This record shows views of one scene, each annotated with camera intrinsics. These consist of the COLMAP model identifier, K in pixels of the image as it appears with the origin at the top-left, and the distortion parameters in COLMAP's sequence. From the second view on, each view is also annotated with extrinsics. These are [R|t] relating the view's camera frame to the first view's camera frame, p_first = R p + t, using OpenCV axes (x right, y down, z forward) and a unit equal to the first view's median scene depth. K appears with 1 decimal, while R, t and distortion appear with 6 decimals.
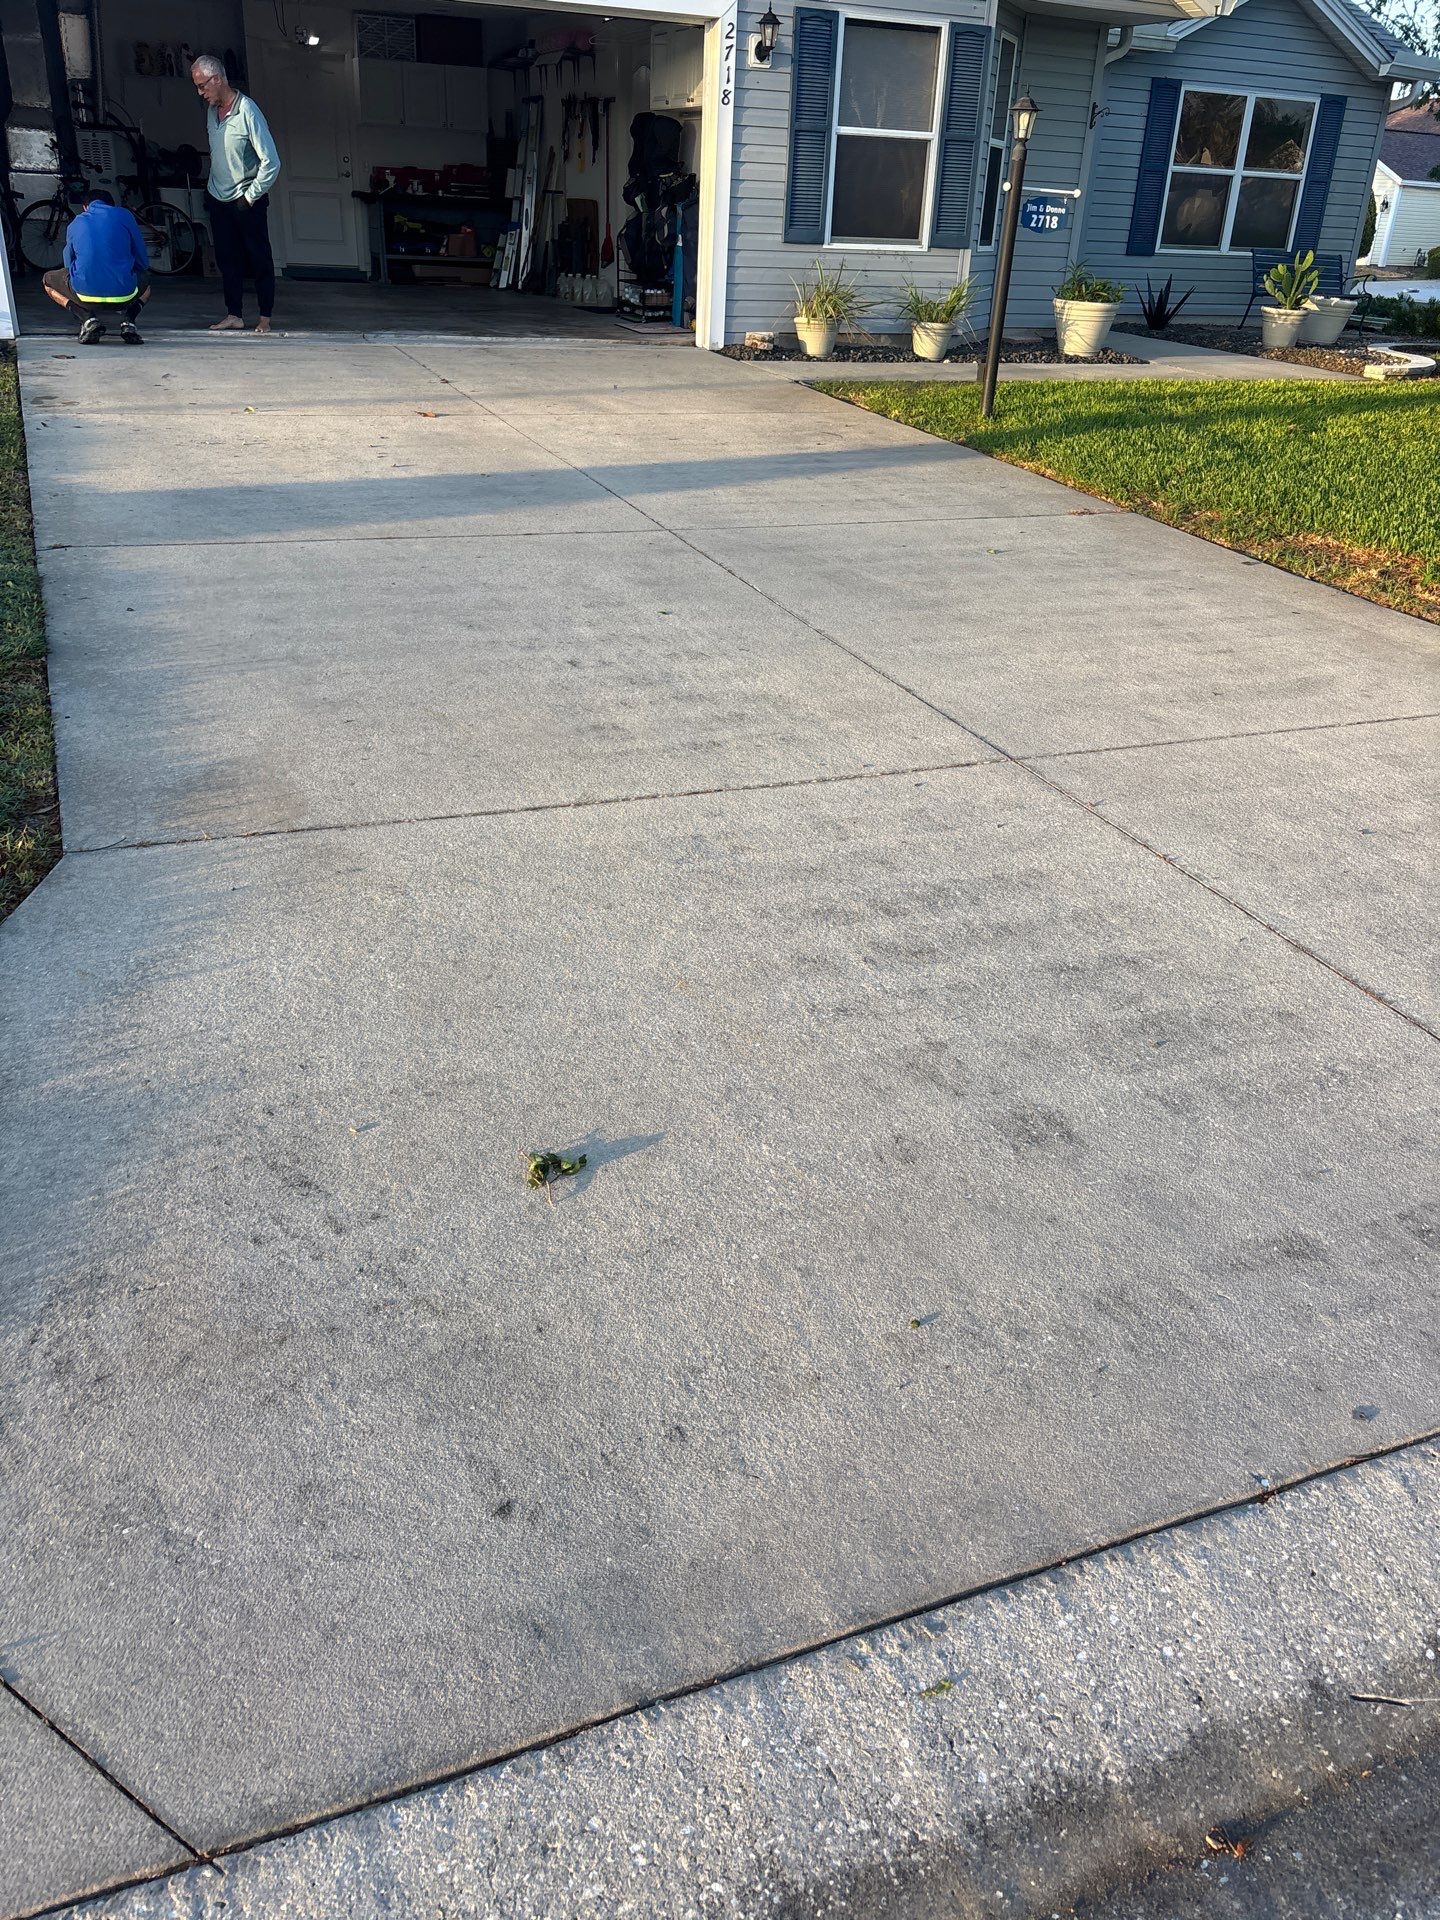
lens RADIAL K [[1369.3, 0, 720.0], [0, 1369.3, 960.0], [0, 0, 1]] dist [-0.005702, 0.000424]
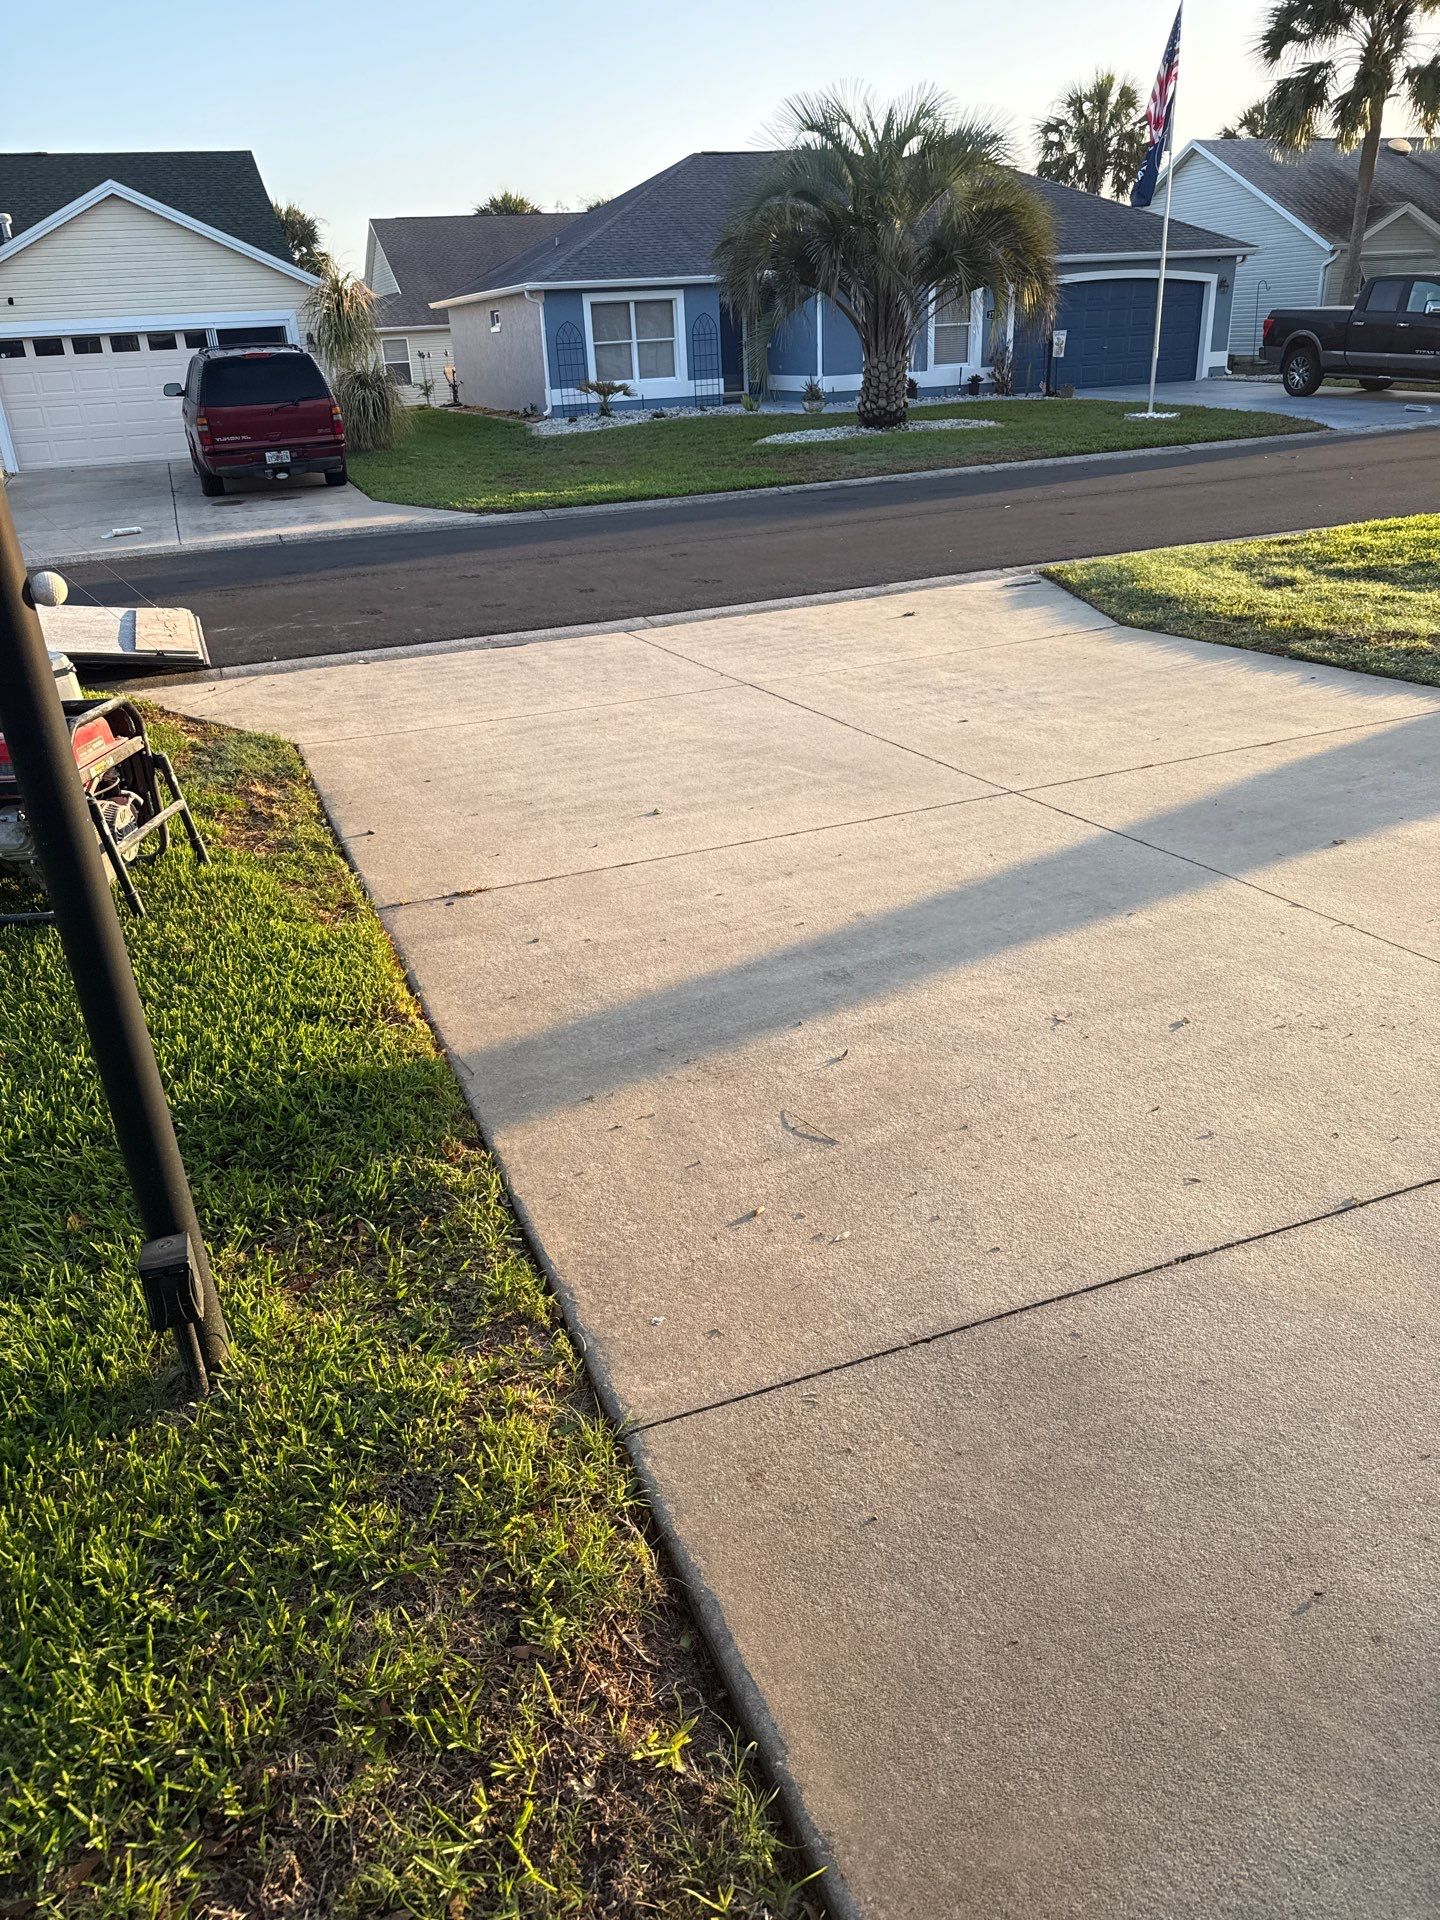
lens RADIAL K [[1369.3, 0, 720.0], [0, 1369.3, 960.0], [0, 0, 1]] dist [-0.005702, 0.000424]
pose [[-0.999667, 0.002923, 0.025638, 0.214564], [0.022295, 0.598040, 0.801156, -1.559701], [-0.012991, 0.801461, -0.597906, 2.612308]]
